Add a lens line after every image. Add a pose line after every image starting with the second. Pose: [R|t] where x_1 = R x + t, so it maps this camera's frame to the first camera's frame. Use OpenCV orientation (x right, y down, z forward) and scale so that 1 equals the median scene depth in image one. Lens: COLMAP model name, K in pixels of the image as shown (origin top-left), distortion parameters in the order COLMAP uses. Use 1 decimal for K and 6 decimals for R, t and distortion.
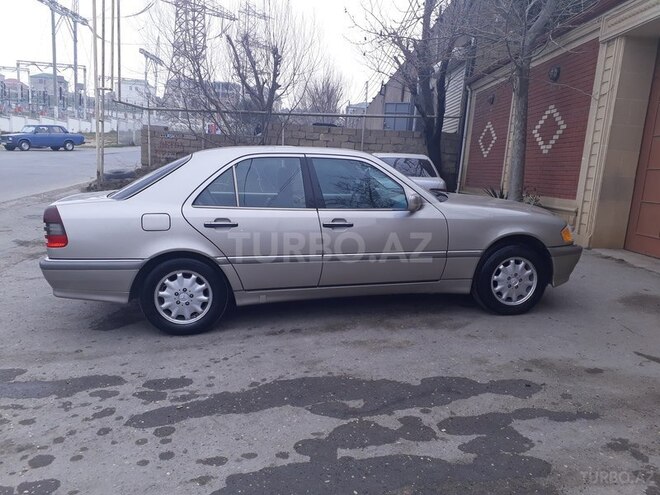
lens RADIAL K [[512.7, 0, 330.0], [0, 512.7, 247.5], [0, 0, 1]] dist [0.044795, -0.000393]
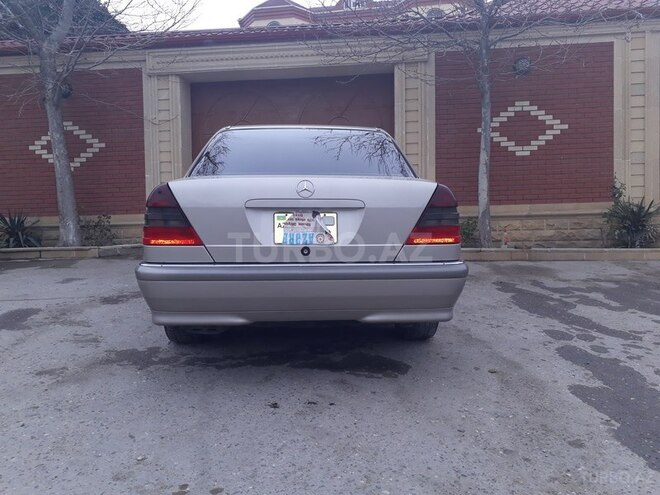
lens RADIAL K [[512.7, 0, 330.0], [0, 512.7, 247.5], [0, 0, 1]] dist [0.044795, -0.000393]
pose [[0.123553, -0.095799, 0.987703, -1.044131], [0.186249, 0.979880, 0.071742, -0.055089], [-0.974703, 0.175095, 0.138909, 0.941145]]
